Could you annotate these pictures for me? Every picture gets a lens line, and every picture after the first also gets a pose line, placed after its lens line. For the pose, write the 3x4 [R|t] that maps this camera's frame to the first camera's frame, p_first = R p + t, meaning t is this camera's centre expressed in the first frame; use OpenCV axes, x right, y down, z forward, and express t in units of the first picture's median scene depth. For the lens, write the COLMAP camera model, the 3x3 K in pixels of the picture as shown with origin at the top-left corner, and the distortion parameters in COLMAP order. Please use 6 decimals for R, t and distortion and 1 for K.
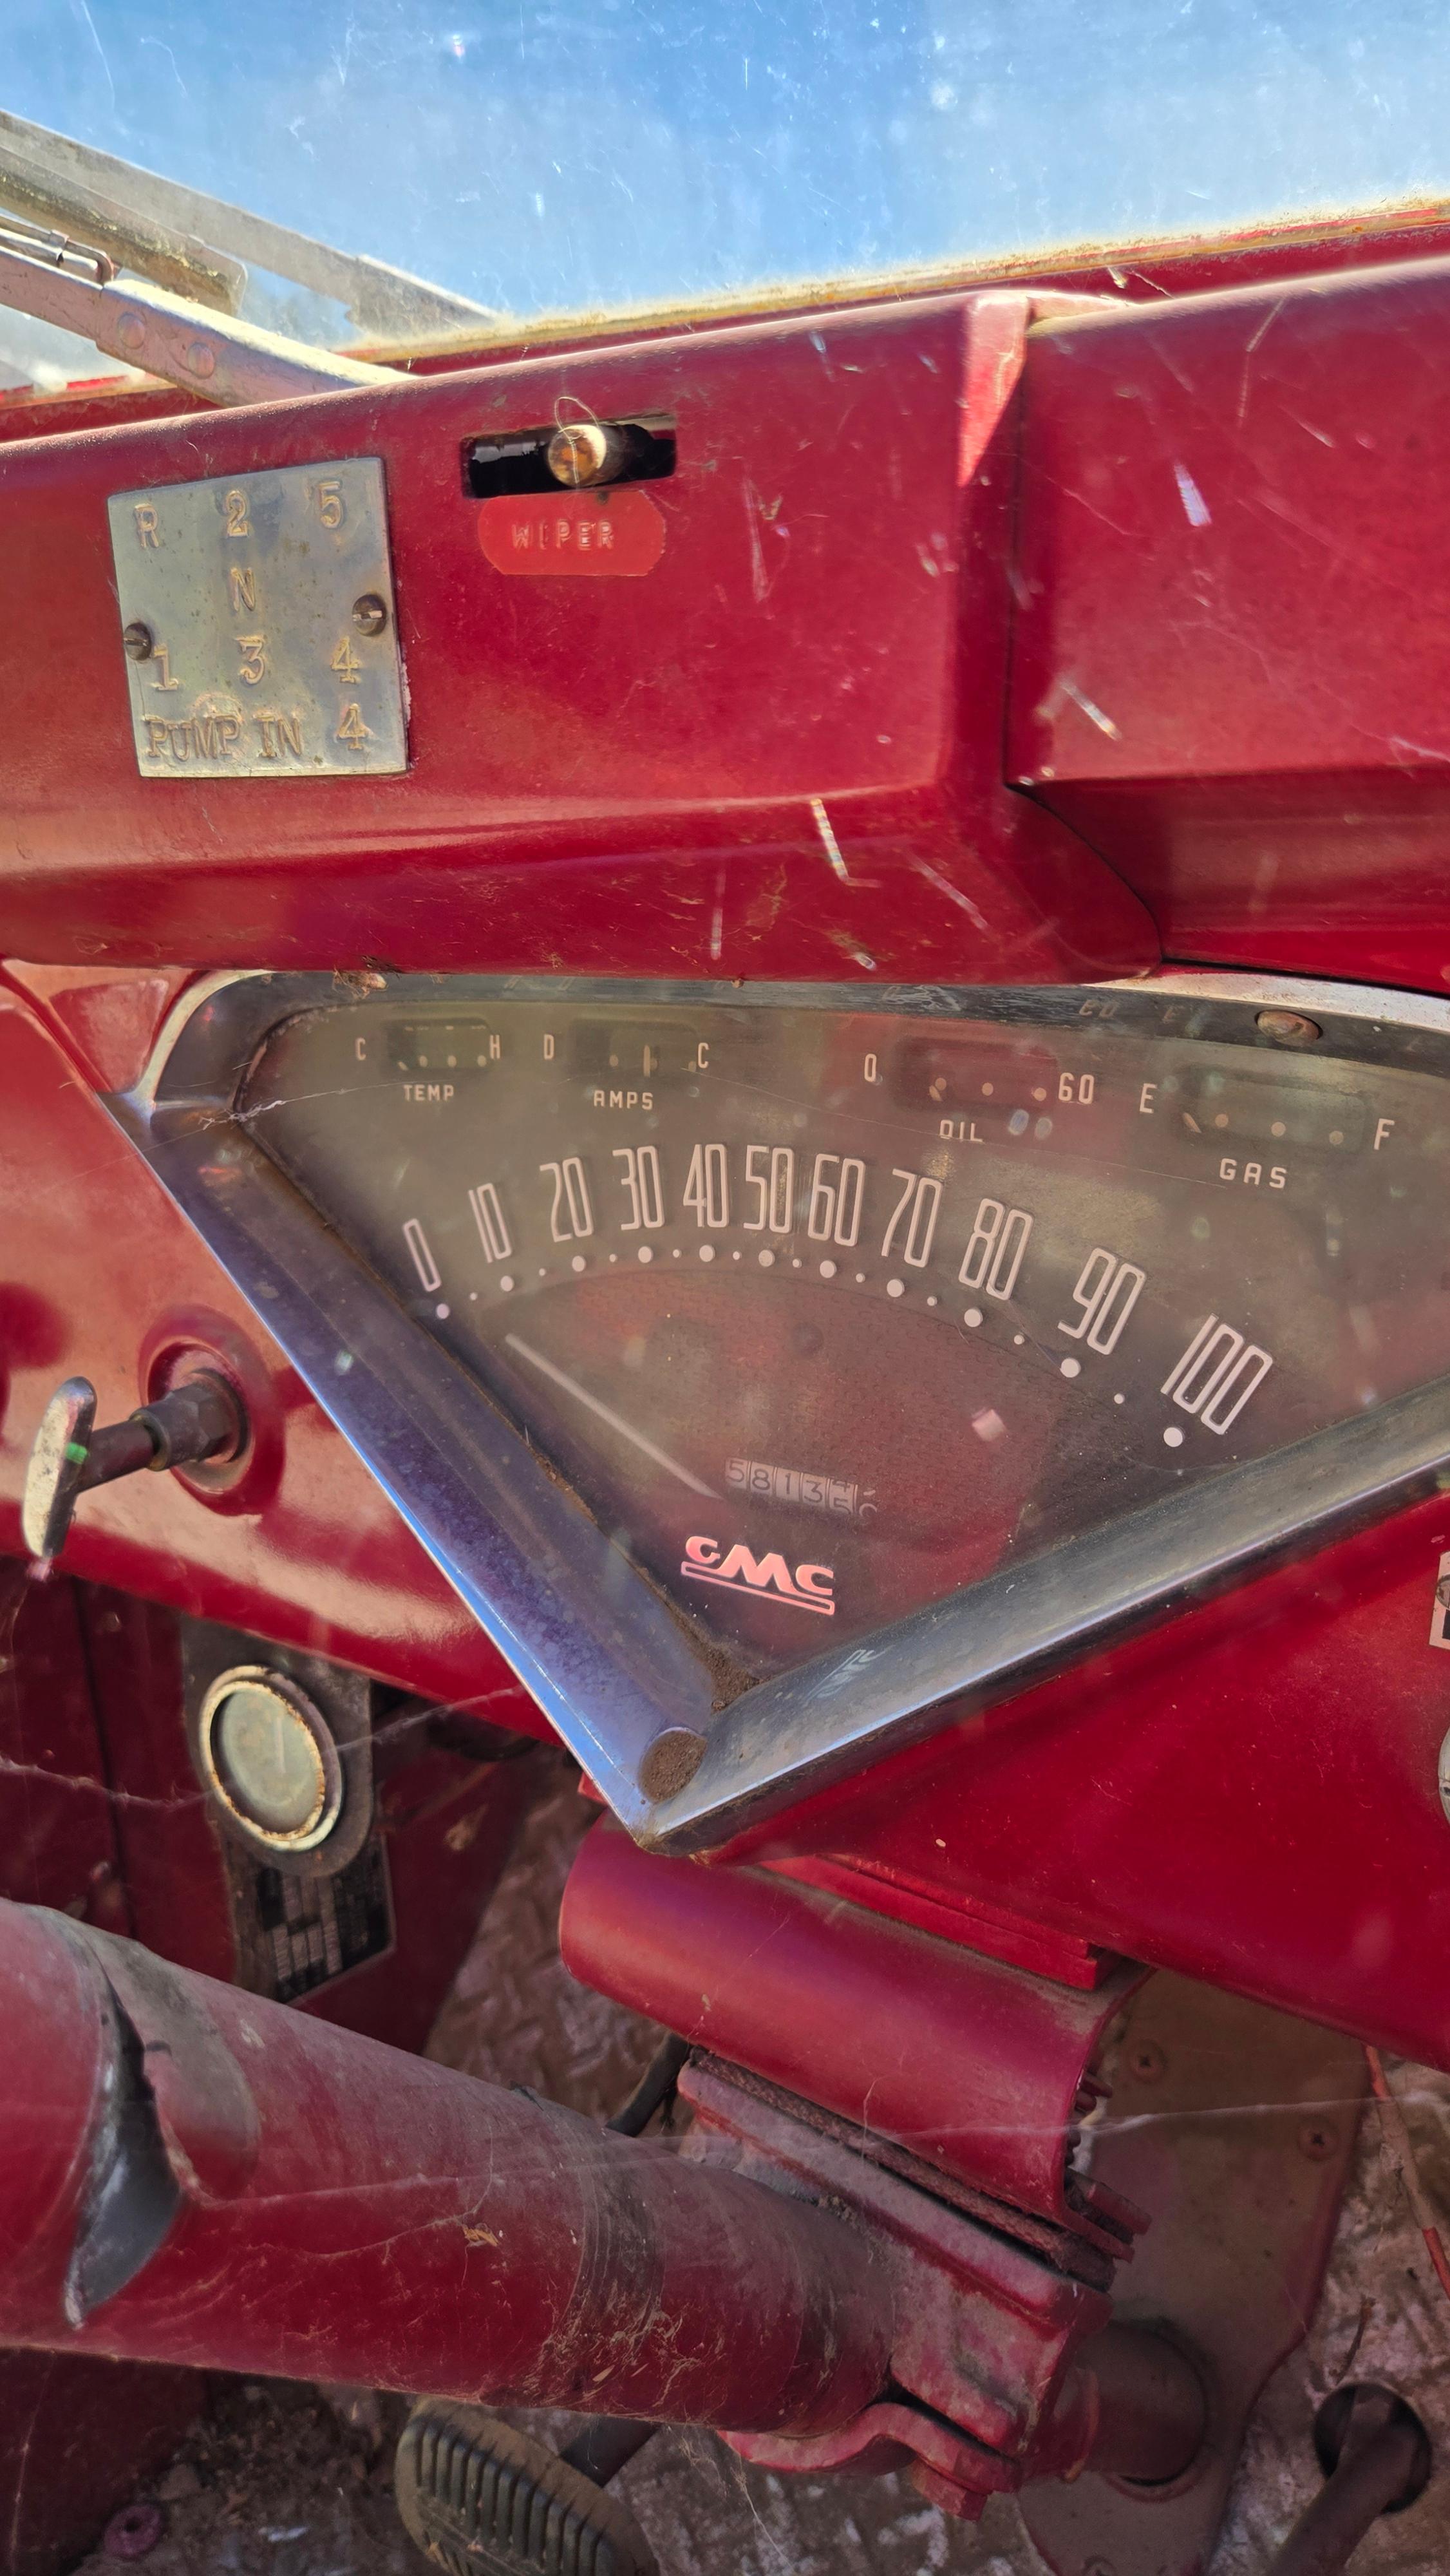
lens RADIAL K [[1736.5, 0, 707.0], [0, 1736.5, 1324.2], [0, 0, 1]] dist [0.058544, -0.053829]
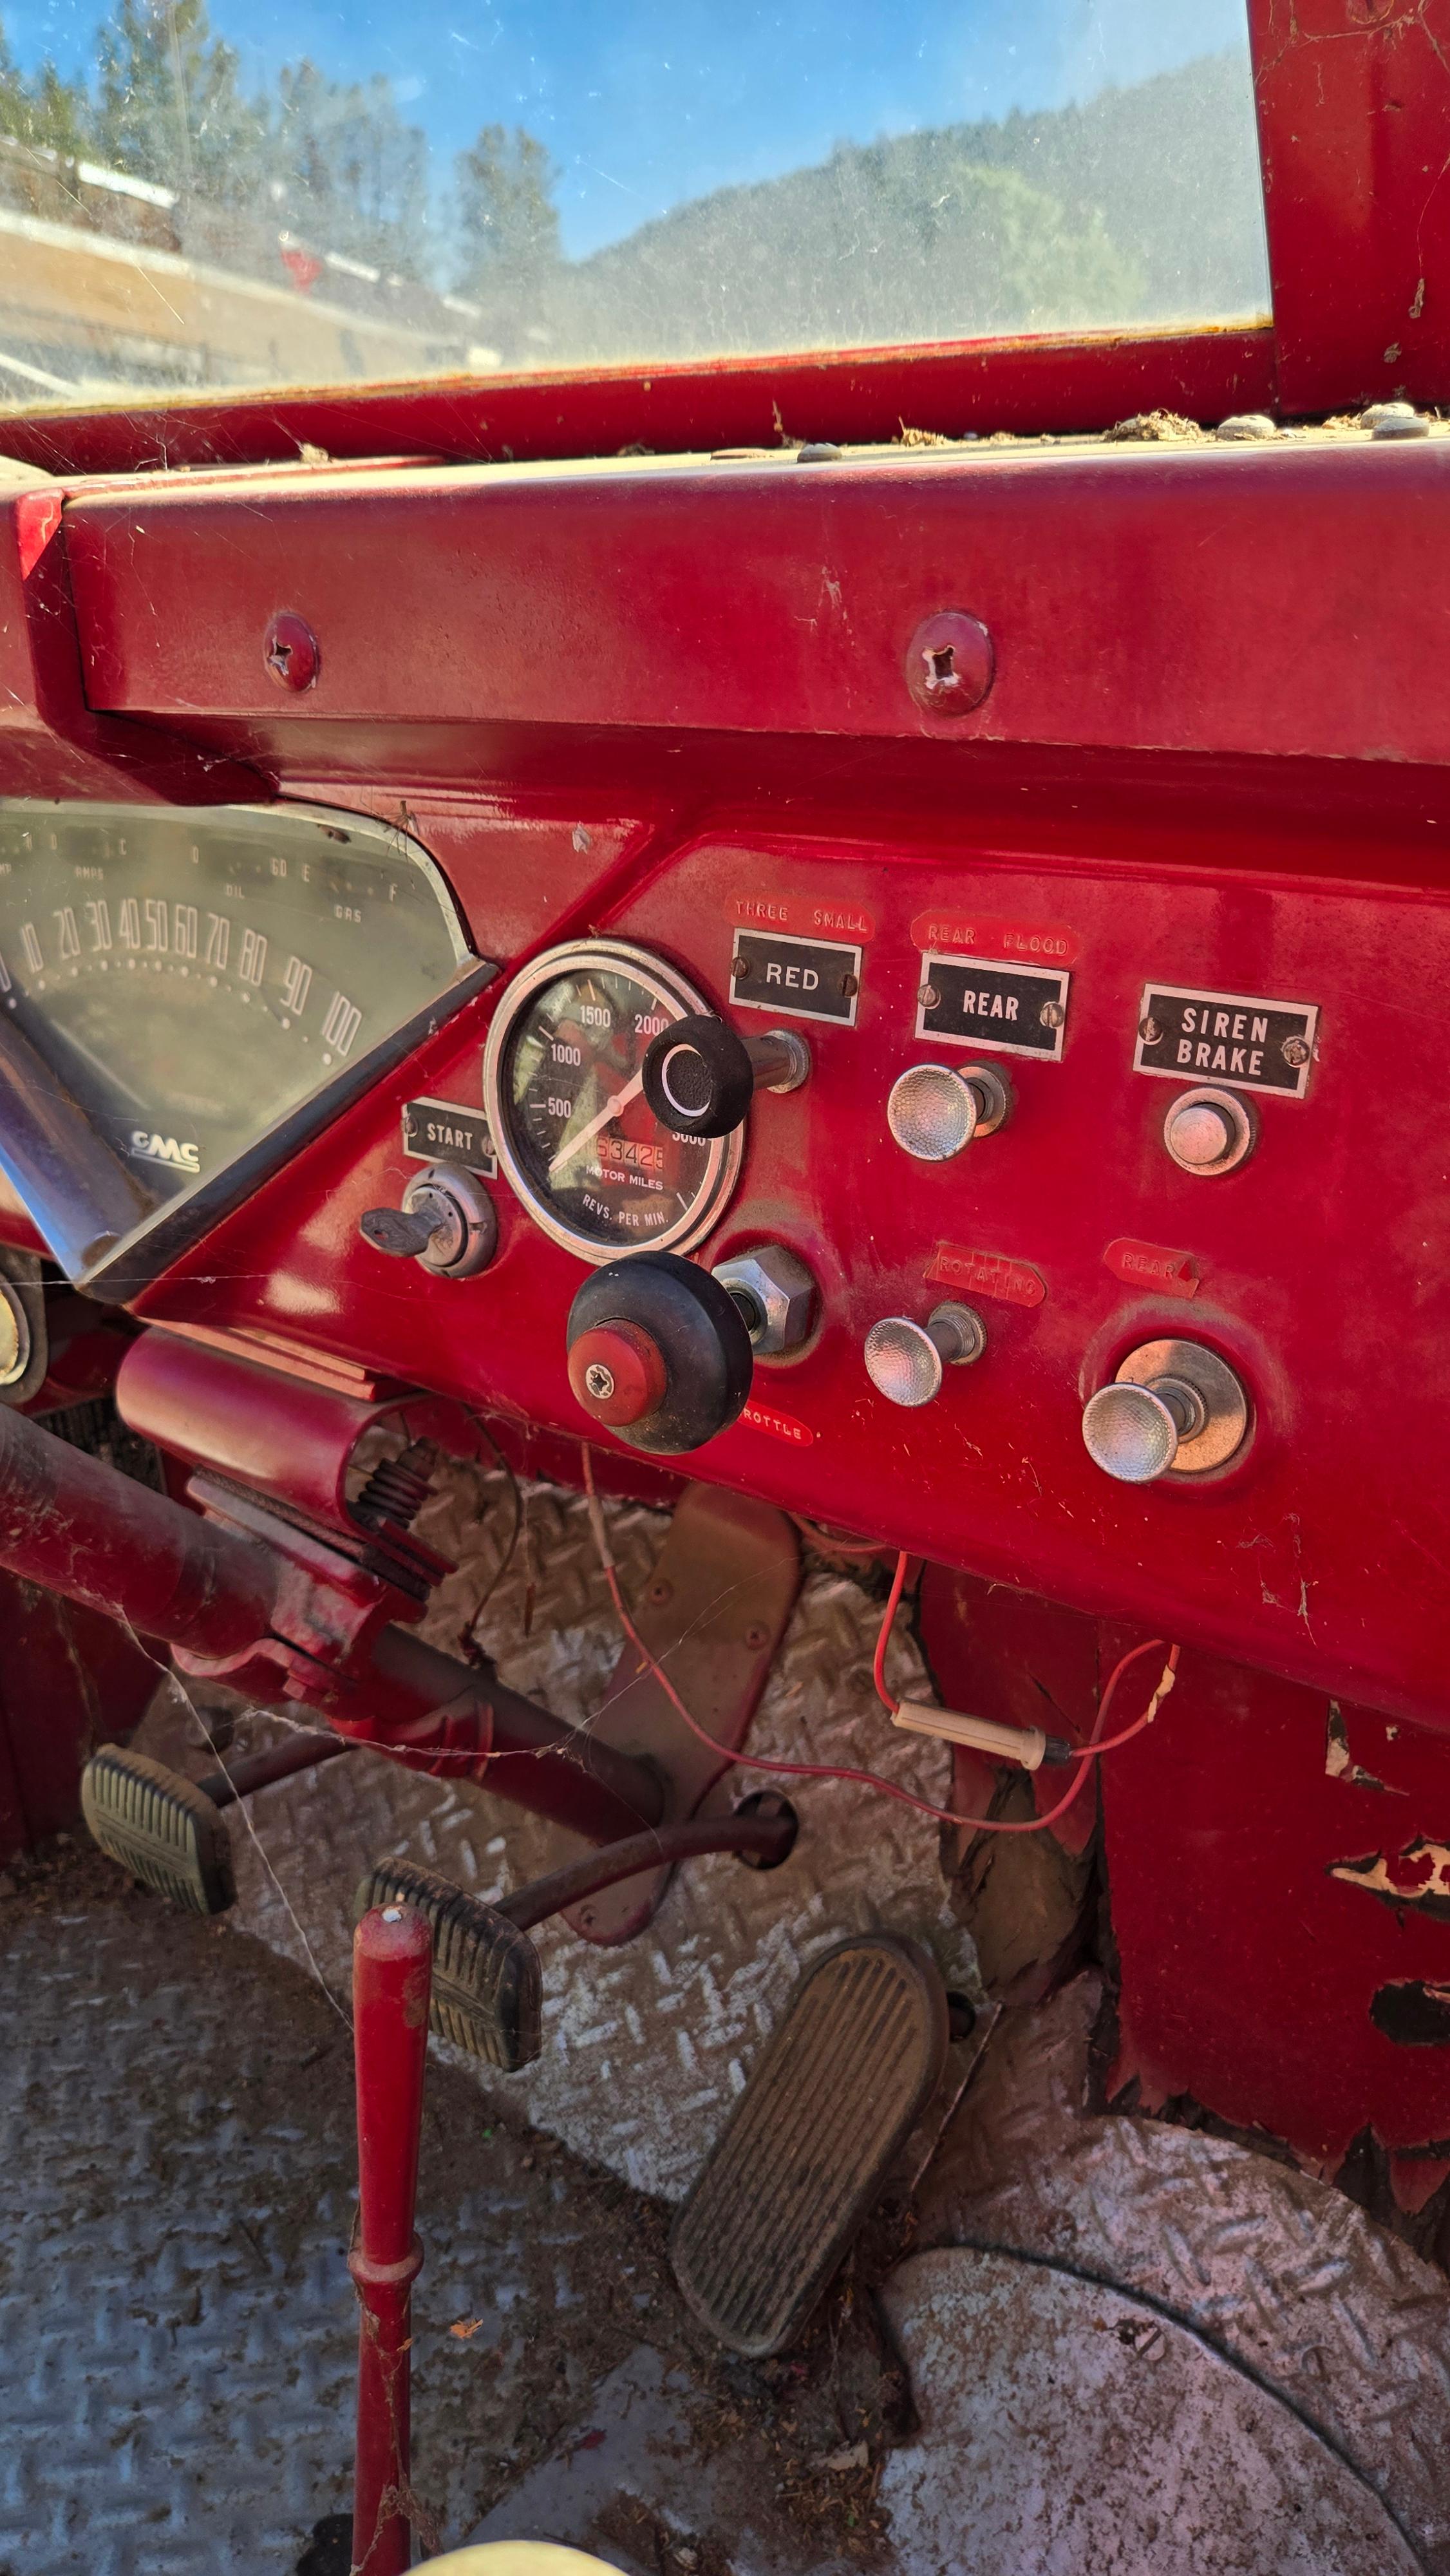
lens RADIAL K [[1760.5, 0, 718.4], [0, 1760.5, 1293.2], [0, 0, 1]] dist [0.082218, -0.061806]
pose [[0.998818, 0.026468, -0.040768, 0.606252], [-0.023569, 0.997268, 0.070006, 0.135449], [0.042510, -0.068963, 0.996713, -0.699841]]
